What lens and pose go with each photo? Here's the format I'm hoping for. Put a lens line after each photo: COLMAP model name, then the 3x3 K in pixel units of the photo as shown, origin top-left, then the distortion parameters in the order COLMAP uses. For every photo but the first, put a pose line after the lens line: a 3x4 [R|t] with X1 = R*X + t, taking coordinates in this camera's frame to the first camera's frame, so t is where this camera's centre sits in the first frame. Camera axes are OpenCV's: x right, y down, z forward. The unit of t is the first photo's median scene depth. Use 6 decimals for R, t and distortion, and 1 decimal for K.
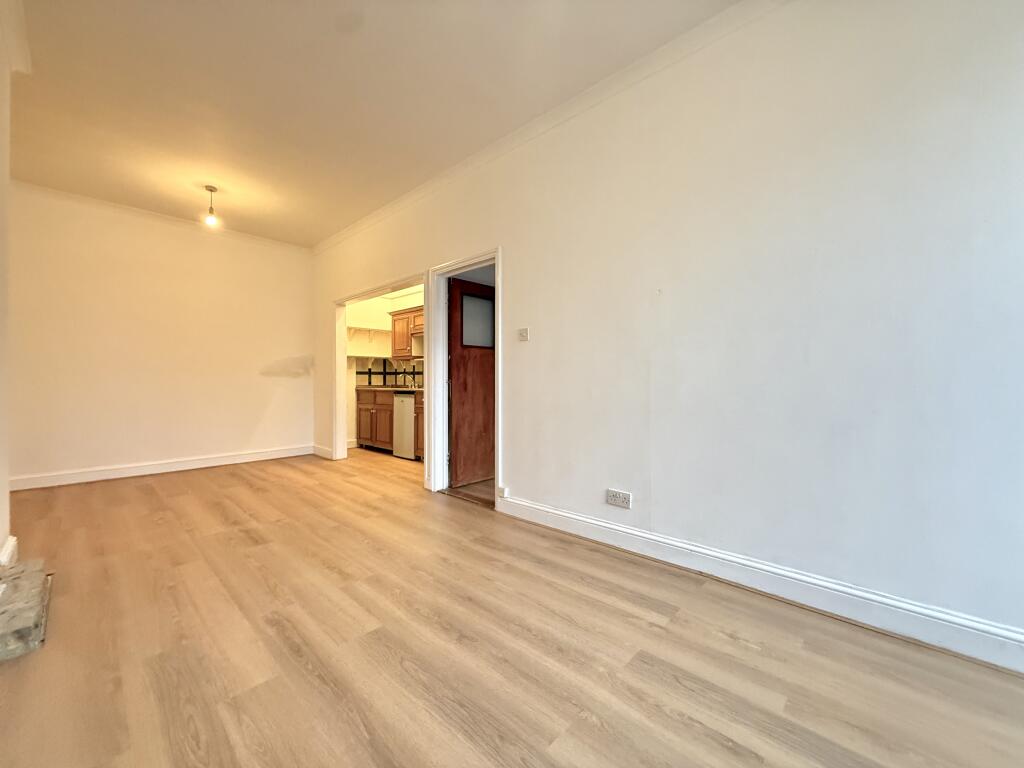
lens RADIAL K [[411.2, 0, 512.0], [0, 411.2, 384.0], [0, 0, 1]] dist [0.001152, -0.000009]
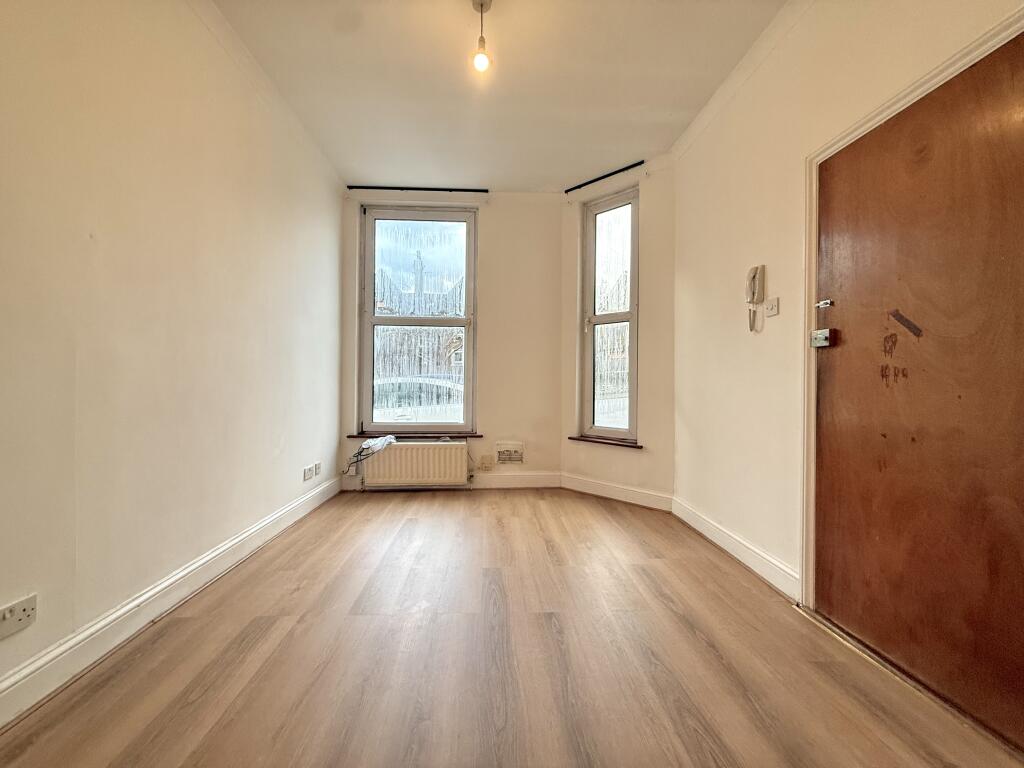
lens RADIAL K [[411.2, 0, 512.0], [0, 411.2, 384.0], [0, 0, 1]] dist [0.001152, -0.000009]
pose [[-0.731208, -0.007807, 0.682110, -0.886157], [-0.004686, 0.999968, 0.006422, -0.012859], [-0.682139, 0.001500, -0.731221, 1.684911]]
